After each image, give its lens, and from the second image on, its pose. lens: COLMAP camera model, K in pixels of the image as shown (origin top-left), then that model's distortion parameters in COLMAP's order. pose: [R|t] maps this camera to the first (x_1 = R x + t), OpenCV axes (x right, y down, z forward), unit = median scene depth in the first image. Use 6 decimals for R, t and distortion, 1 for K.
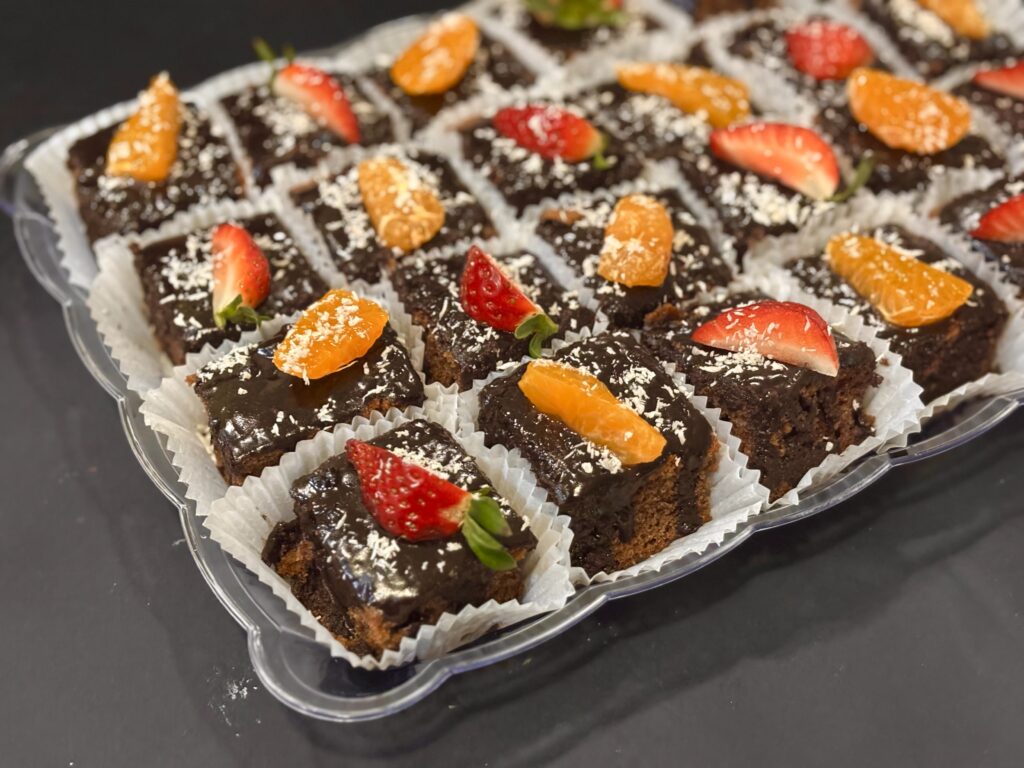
lens RADIAL K [[1597.4, 0, 512.0], [0, 1597.4, 384.0], [0, 0, 1]] dist [0.235705, -1.097520]
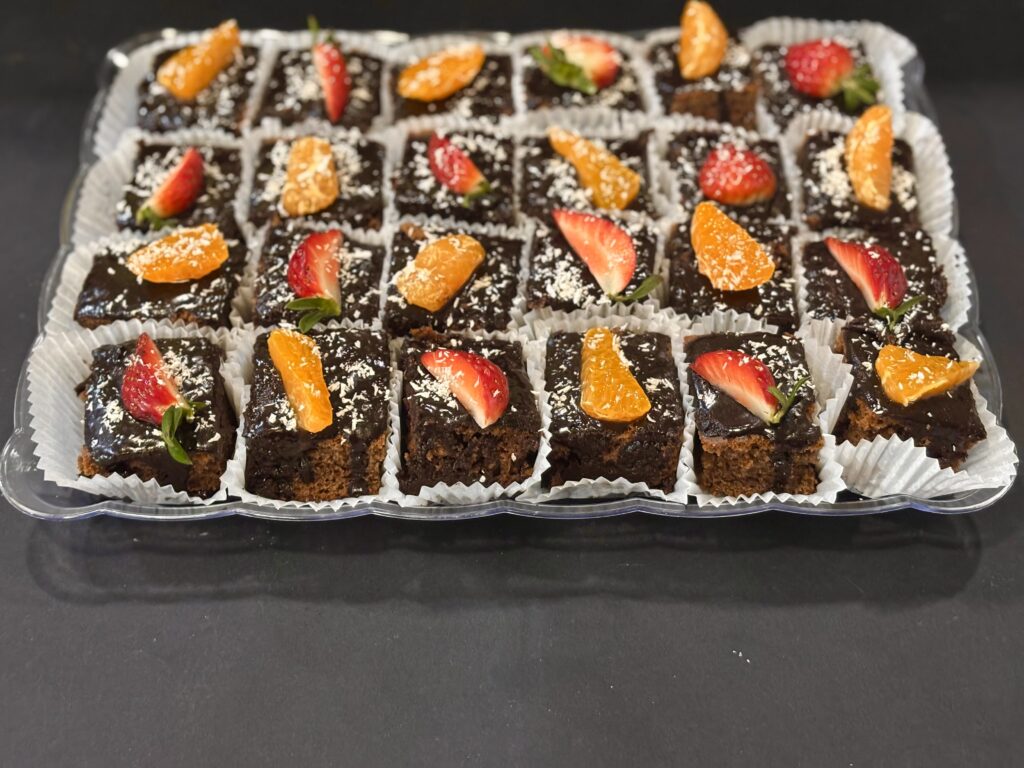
lens RADIAL K [[1597.4, 0, 512.0], [0, 1597.4, 384.0], [0, 0, 1]] dist [0.235705, -1.097520]
pose [[0.864740, 0.379537, -0.328902, 0.583422], [-0.348926, 0.925054, 0.150083, -0.219690], [0.361214, -0.015020, 0.932362, -0.153807]]
